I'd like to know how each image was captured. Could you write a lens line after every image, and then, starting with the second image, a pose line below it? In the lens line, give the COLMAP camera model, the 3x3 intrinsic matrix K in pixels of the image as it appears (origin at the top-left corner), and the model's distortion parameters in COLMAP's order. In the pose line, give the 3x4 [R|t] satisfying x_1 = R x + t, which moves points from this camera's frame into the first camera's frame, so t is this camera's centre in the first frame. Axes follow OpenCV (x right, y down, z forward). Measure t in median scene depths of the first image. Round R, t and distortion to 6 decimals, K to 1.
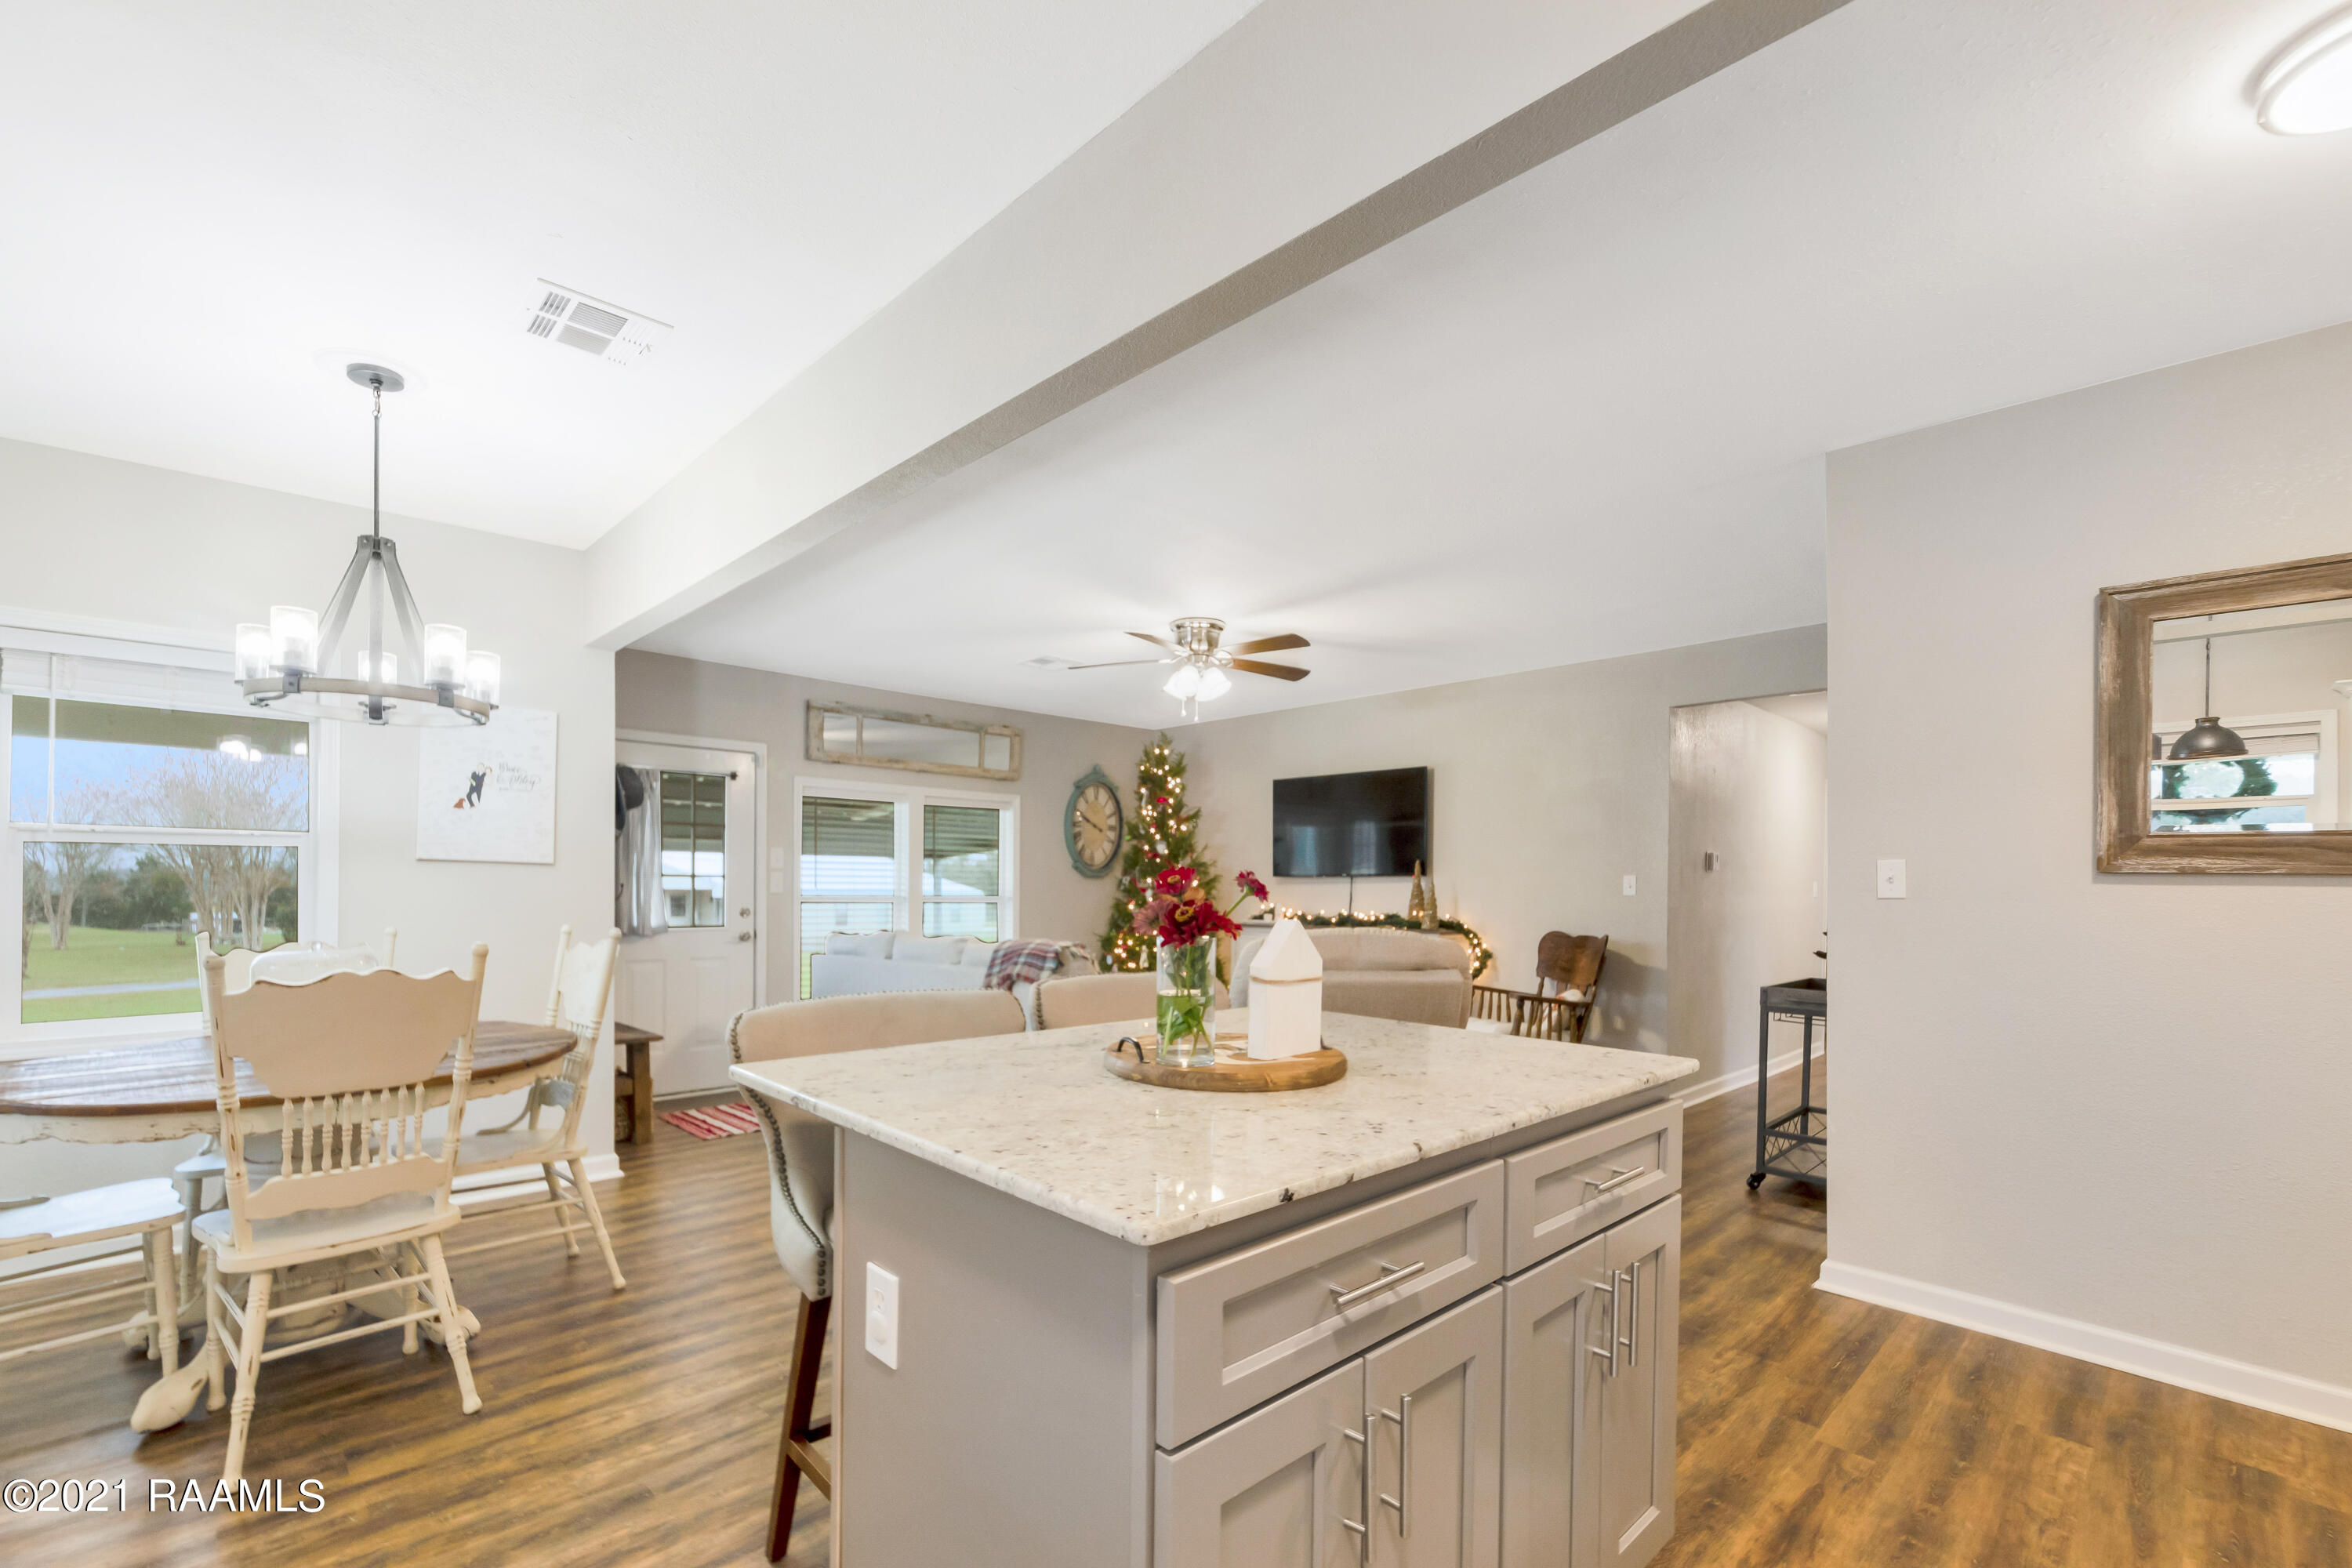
lens RADIAL K [[1038.8, 0, 1152.1], [0, 1038.8, 895.2], [0, 0, 1]] dist [-0.000184, -0.000288]
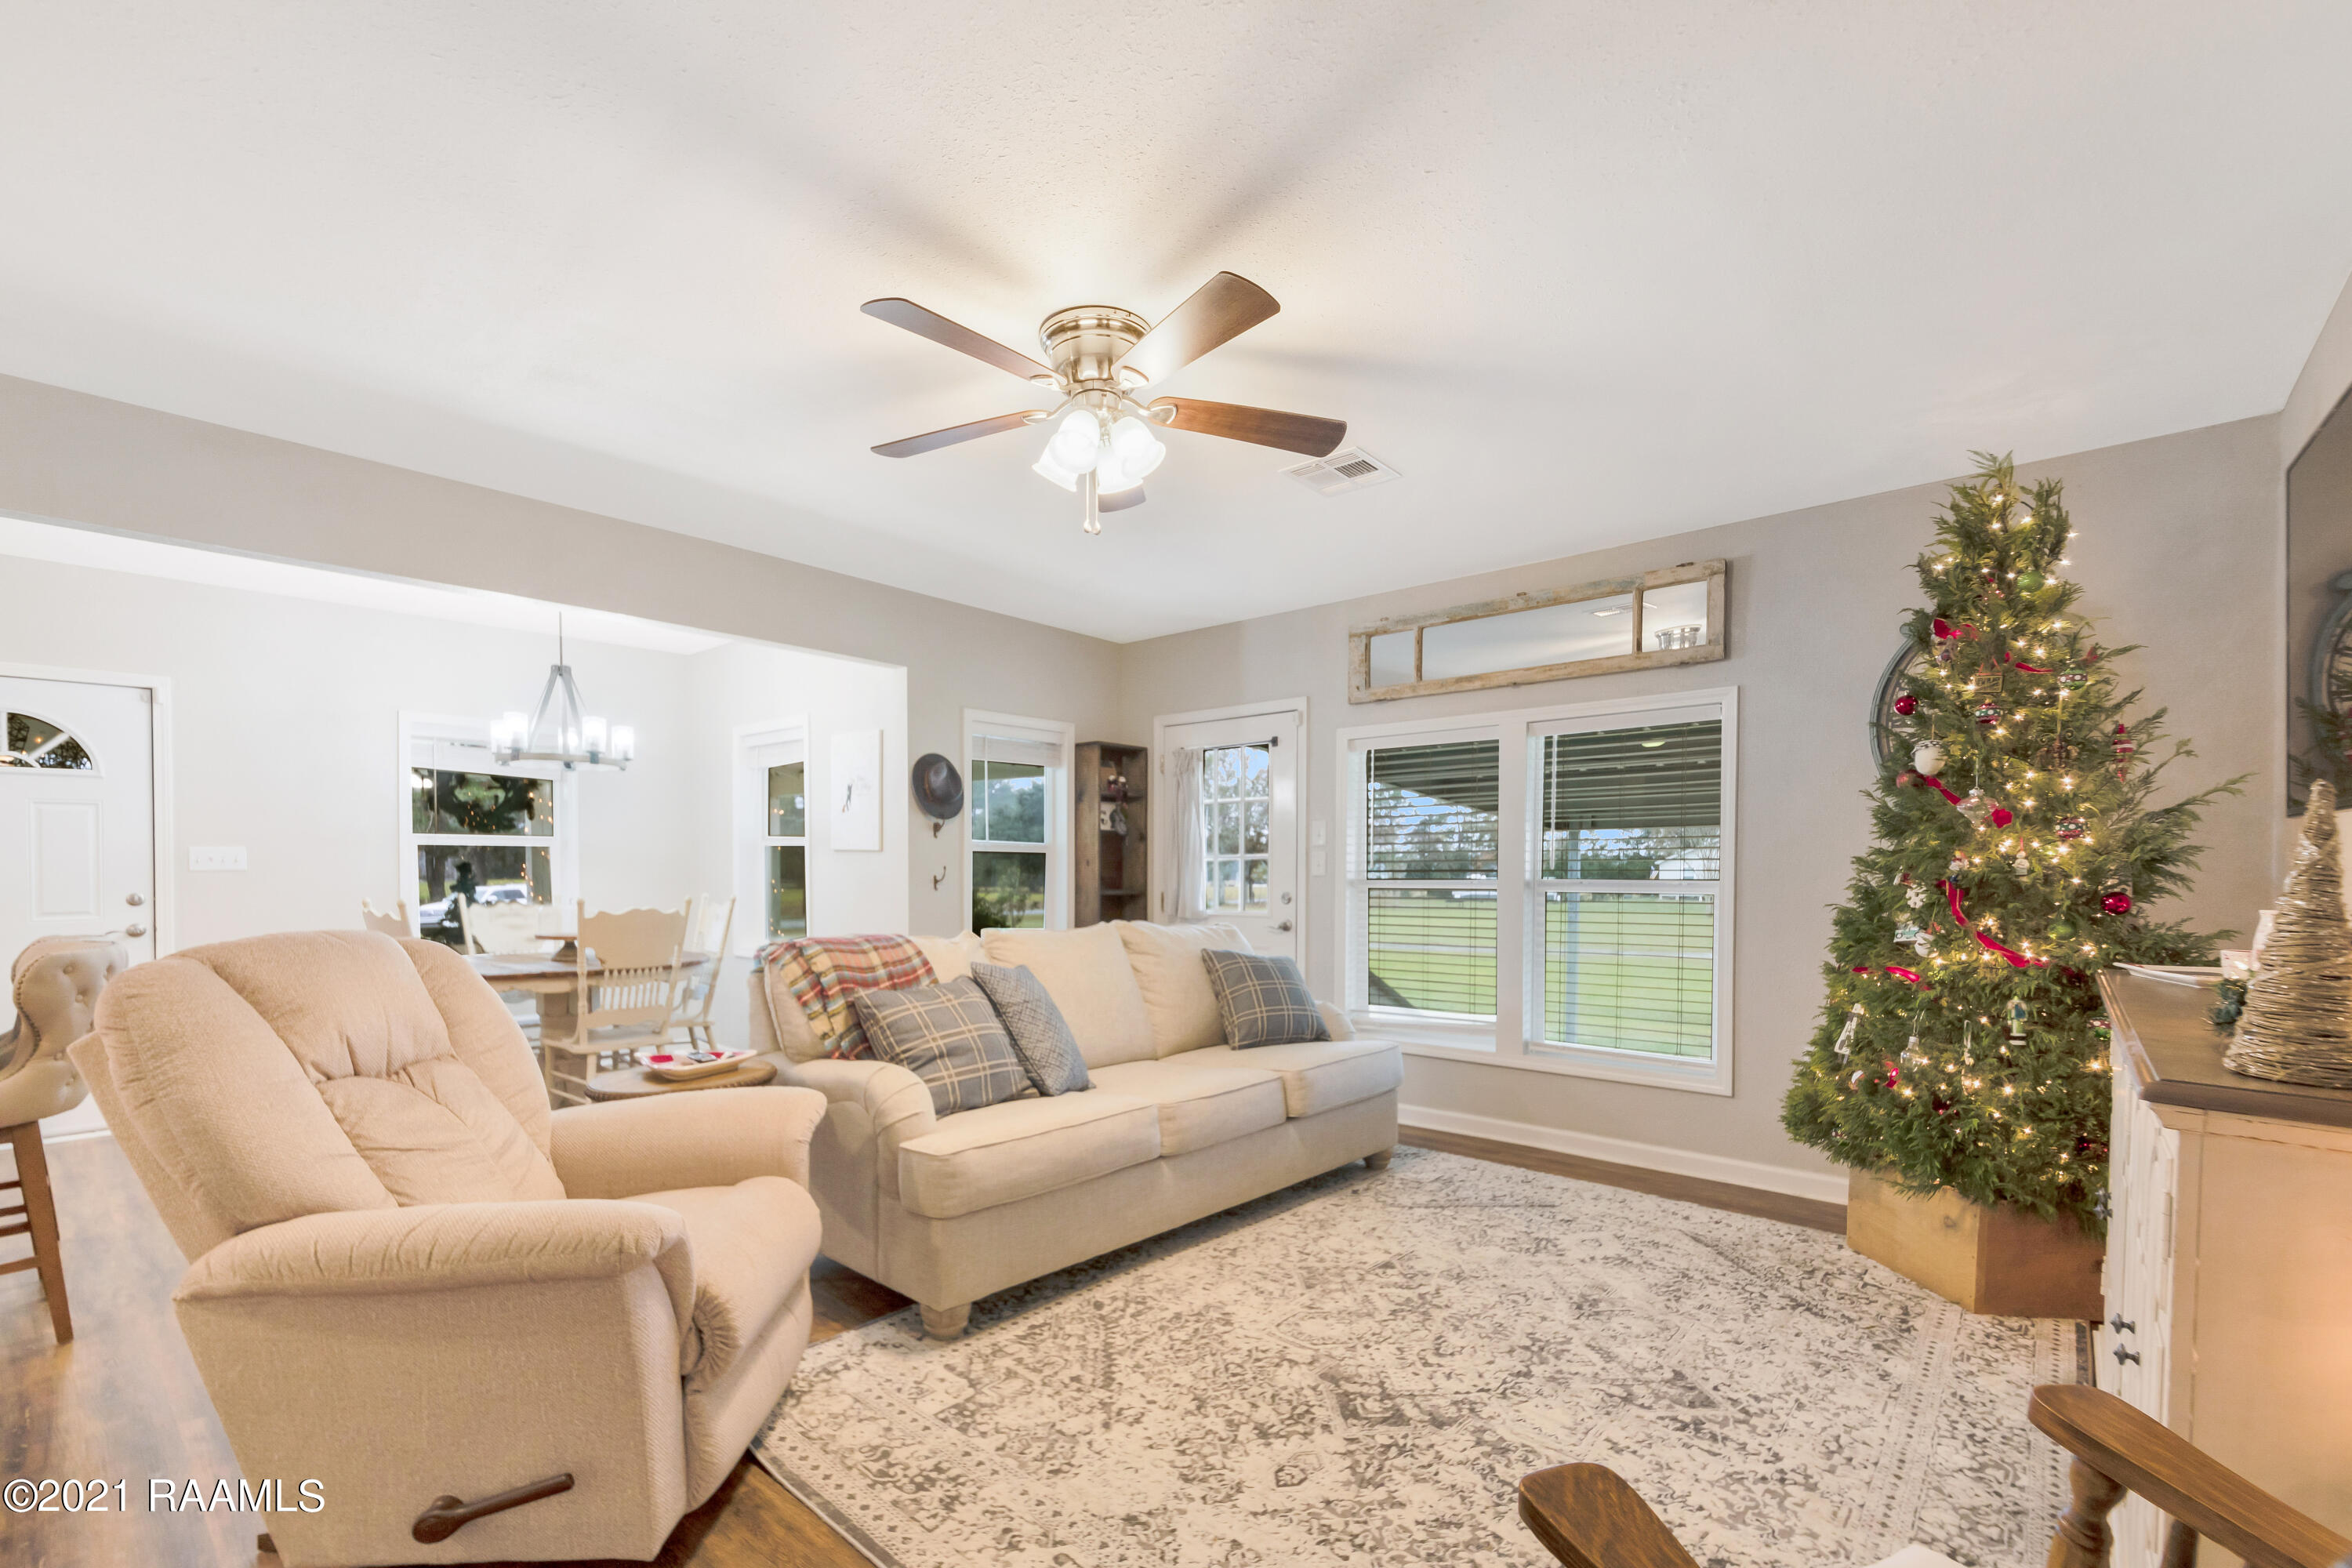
lens RADIAL K [[1038.8, 0, 1152.1], [0, 1038.8, 895.2], [0, 0, 1]] dist [-0.000184, -0.000288]
pose [[0.050777, 0.018570, -0.998537, 0.436288], [-0.004981, 0.999819, 0.018340, -0.000530], [0.998698, 0.004043, 0.050860, 0.795600]]
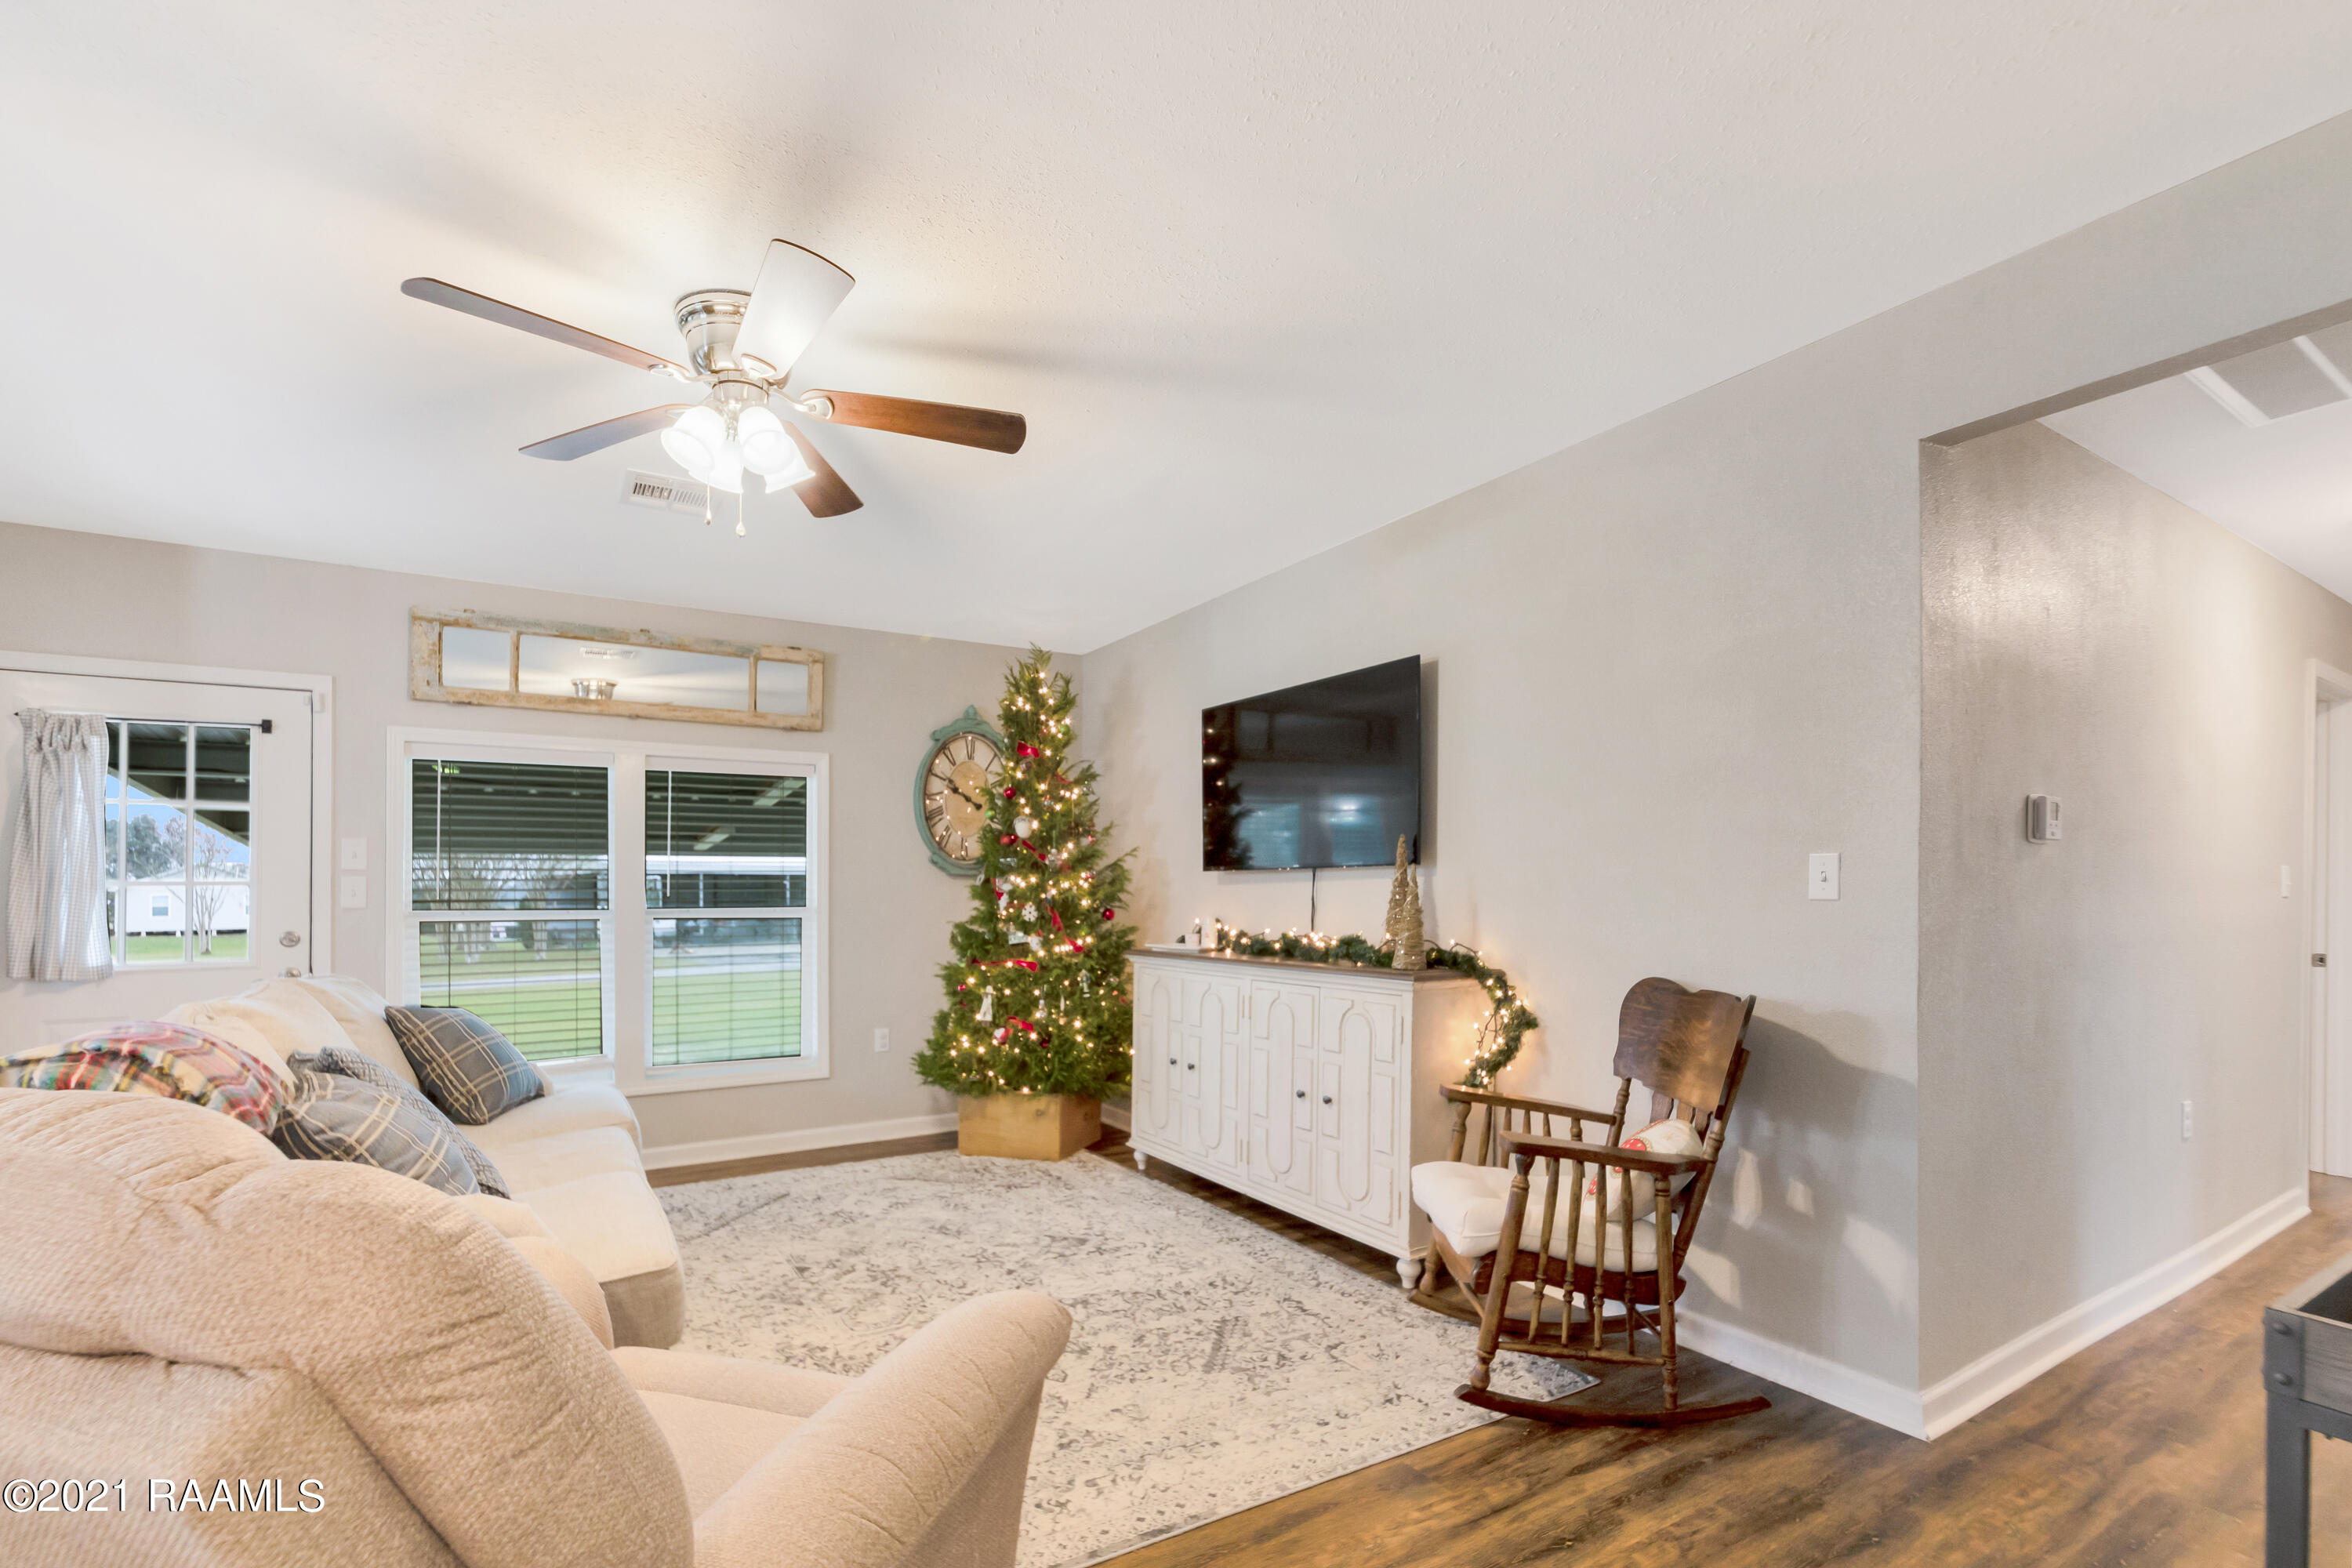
lens RADIAL K [[1063.8, 0, 1146.3], [0, 1063.8, 890.5], [0, 0, 1]] dist [-0.009519, -0.000042]
pose [[0.976325, -0.012177, -0.215964, 0.247374], [0.011037, 0.999918, -0.006483, -0.003422], [0.216025, 0.003946, 0.976380, 0.450266]]
